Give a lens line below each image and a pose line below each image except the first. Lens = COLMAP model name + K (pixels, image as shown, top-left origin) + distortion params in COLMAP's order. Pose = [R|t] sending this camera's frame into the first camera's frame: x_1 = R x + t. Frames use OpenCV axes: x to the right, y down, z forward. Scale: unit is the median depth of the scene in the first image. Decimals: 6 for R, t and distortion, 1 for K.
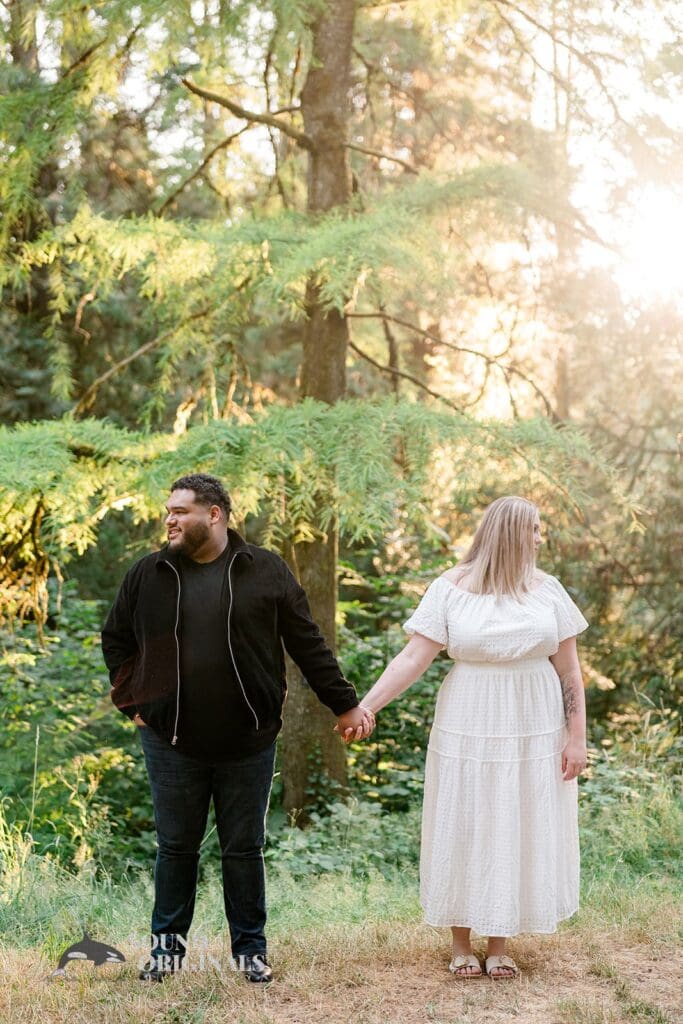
lens RADIAL K [[1432.9, 0, 341.2], [0, 1432.9, 527.3], [0, 0, 1]] dist [-0.004348, 0.029826]
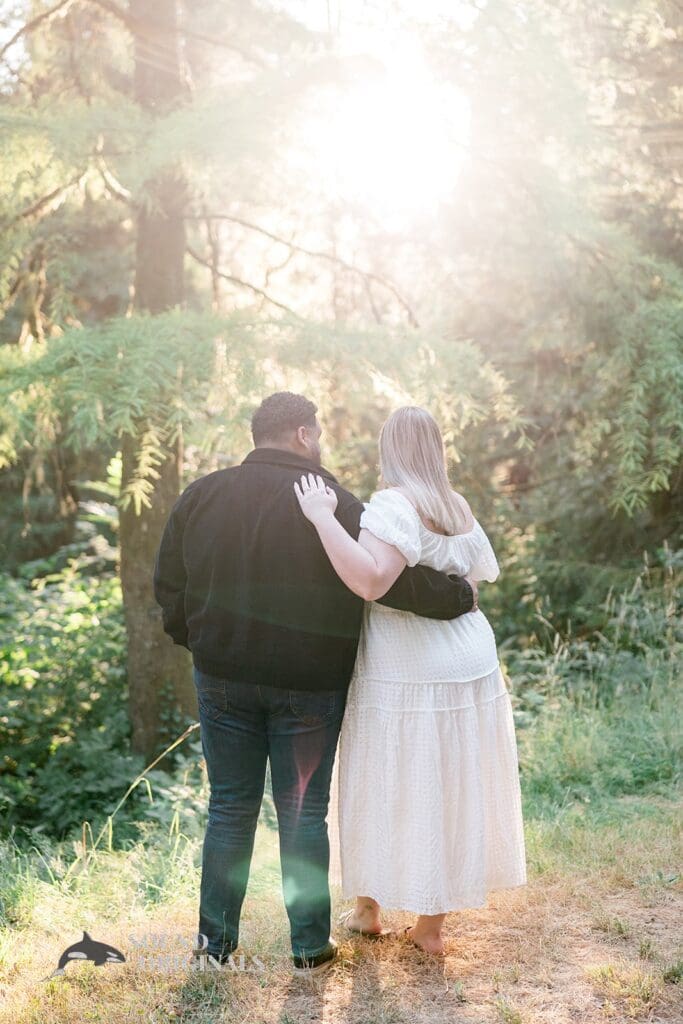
lens RADIAL K [[1432.9, 0, 341.2], [0, 1432.9, 527.3], [0, 0, 1]] dist [-0.004348, 0.029826]
pose [[0.980124, -0.026488, 0.196610, -0.105933], [0.014715, 0.998023, 0.061098, -0.004196], [-0.197840, -0.056991, 0.978576, 0.079153]]
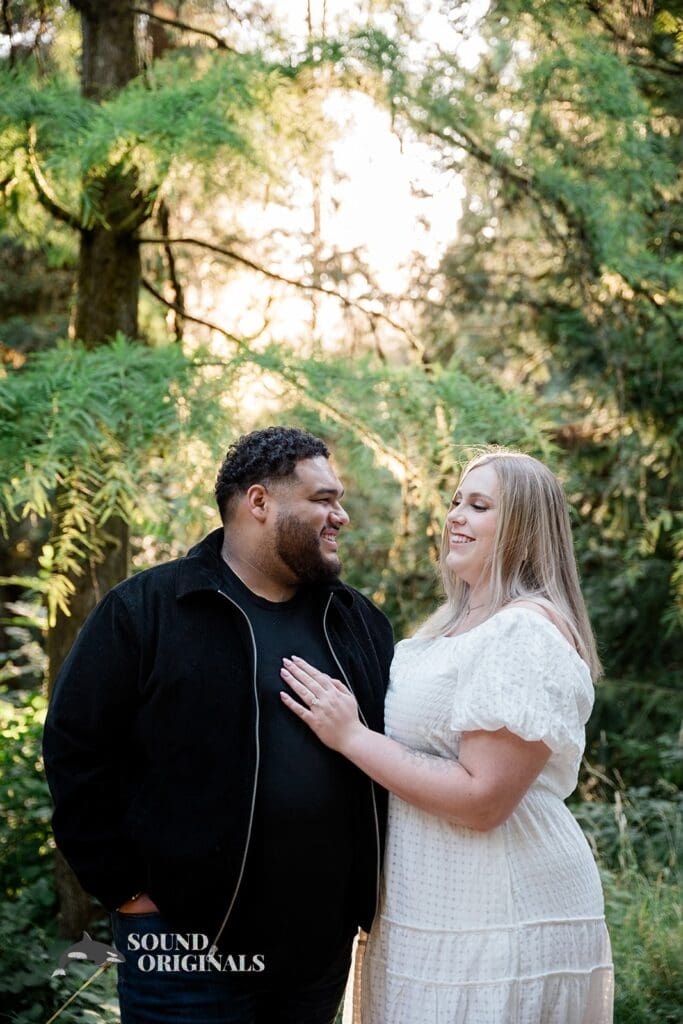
lens RADIAL K [[1402.8, 0, 341.5], [0, 1402.8, 512.0], [0, 0, 1]] dist [-0.013322, 0.016811]
pose [[0.975981, -0.002688, 0.217837, -0.064717], [0.005460, 0.999912, -0.012126, -0.000772], [-0.217786, 0.013024, 0.975910, 0.355649]]
